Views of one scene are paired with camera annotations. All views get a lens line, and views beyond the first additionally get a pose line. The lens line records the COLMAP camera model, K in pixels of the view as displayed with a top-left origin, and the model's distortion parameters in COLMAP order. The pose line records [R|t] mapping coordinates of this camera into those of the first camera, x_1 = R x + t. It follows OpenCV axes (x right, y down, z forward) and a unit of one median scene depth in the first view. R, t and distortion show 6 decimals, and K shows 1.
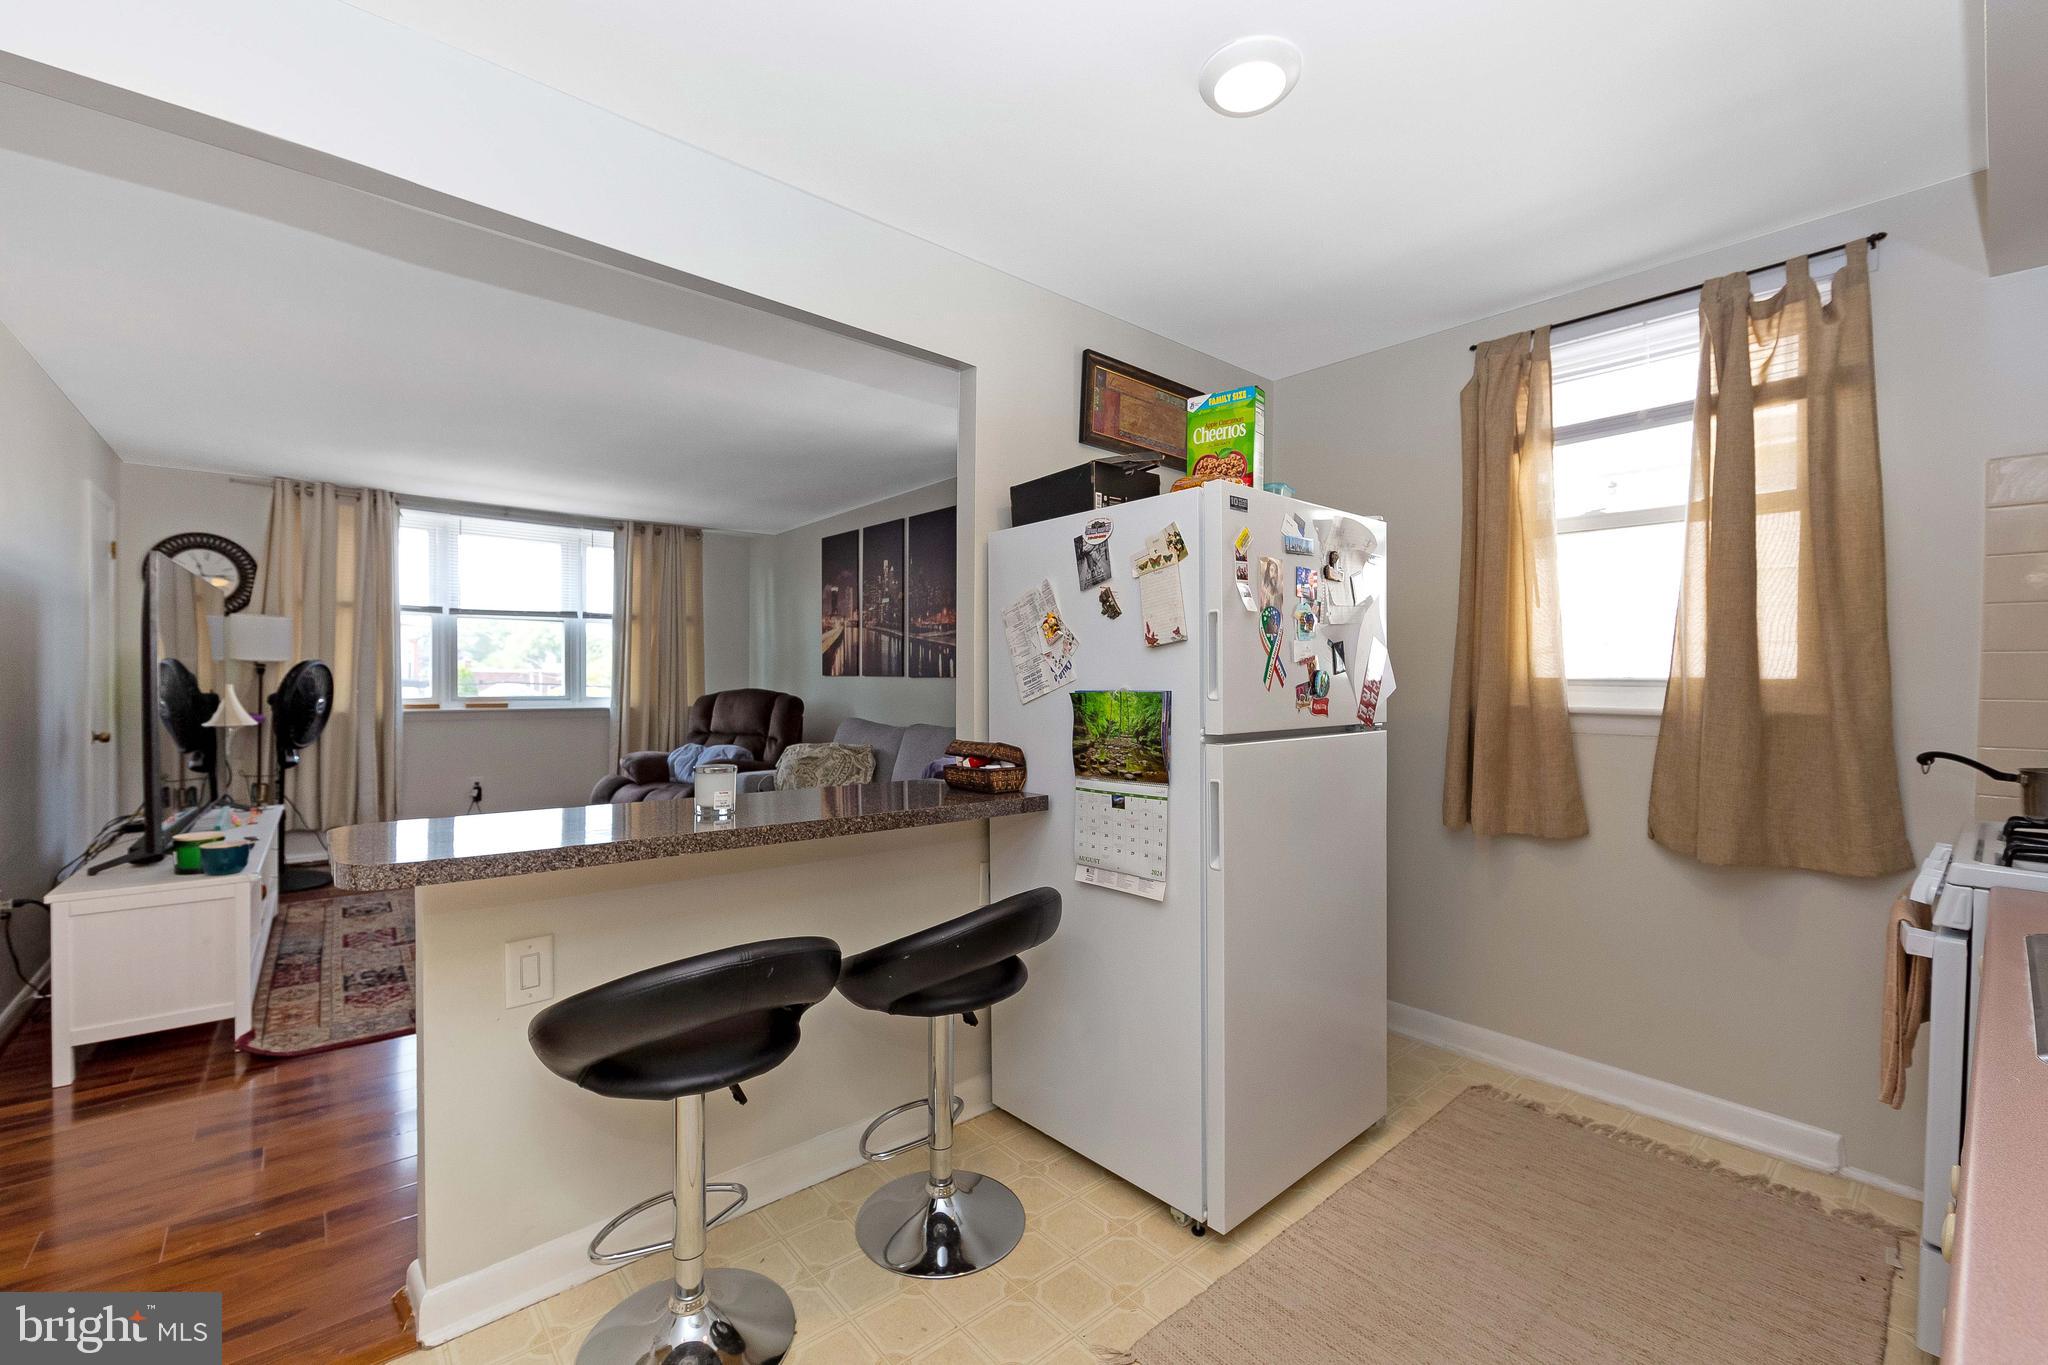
lens RADIAL K [[829.0, 0, 1021.7], [0, 829.0, 702.7], [0, 0, 1]] dist [-0.000811, -0.000172]
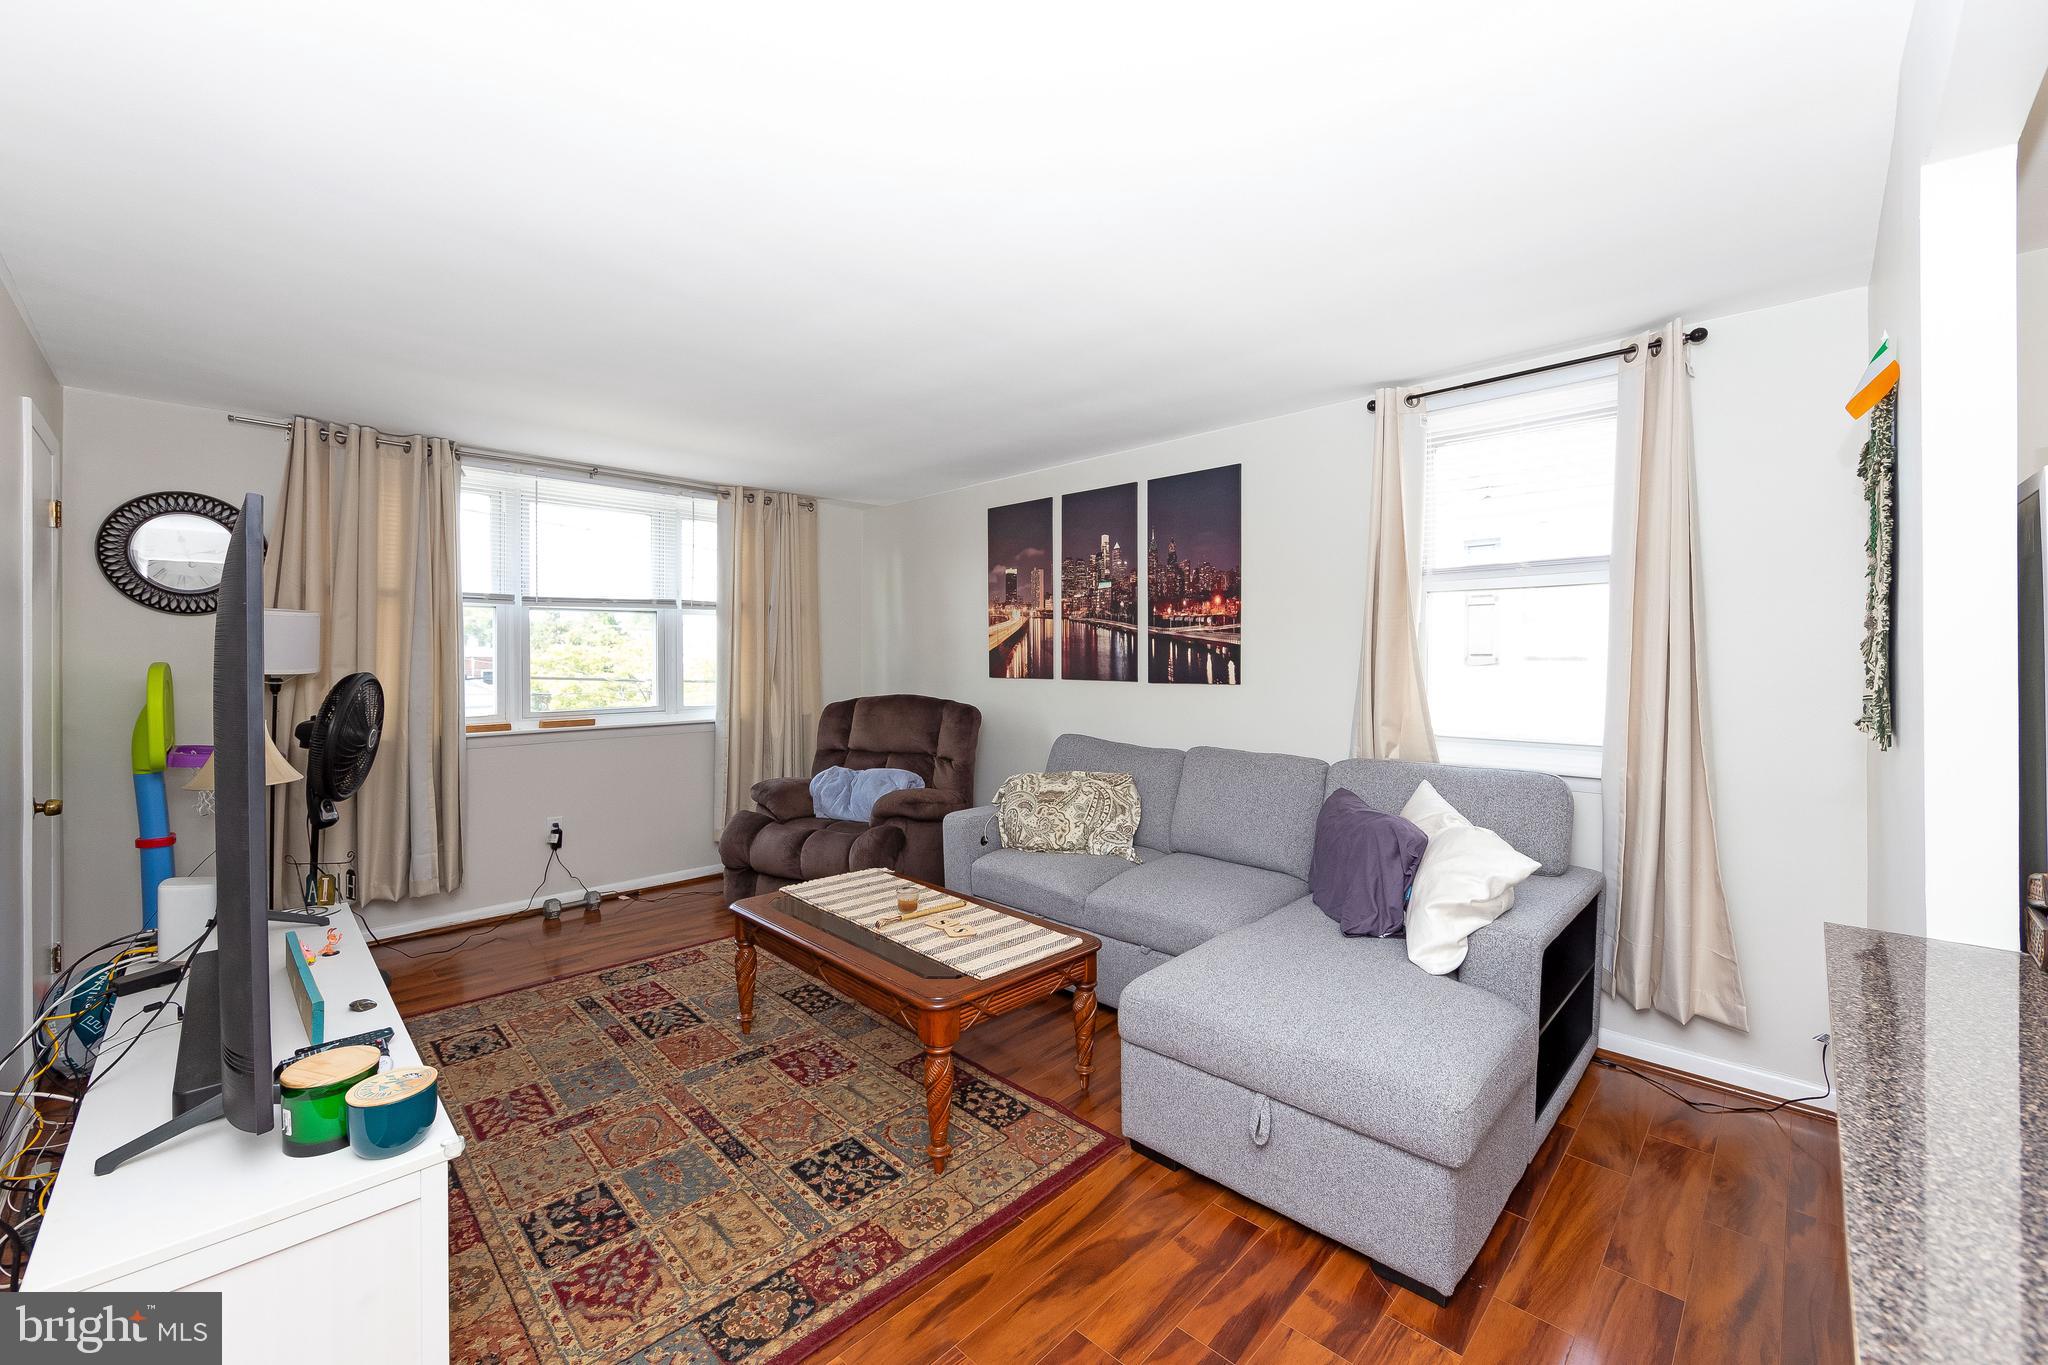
lens RADIAL K [[799.9, 0, 1024.0], [0, 799.9, 669.3], [0, 0, 1]] dist [-0.001738, 0.000176]
pose [[0.996122, -0.011559, 0.087226, -0.304915], [0.012620, 0.999853, -0.011632, -0.034145], [-0.087078, 0.012688, 0.996121, 0.237367]]
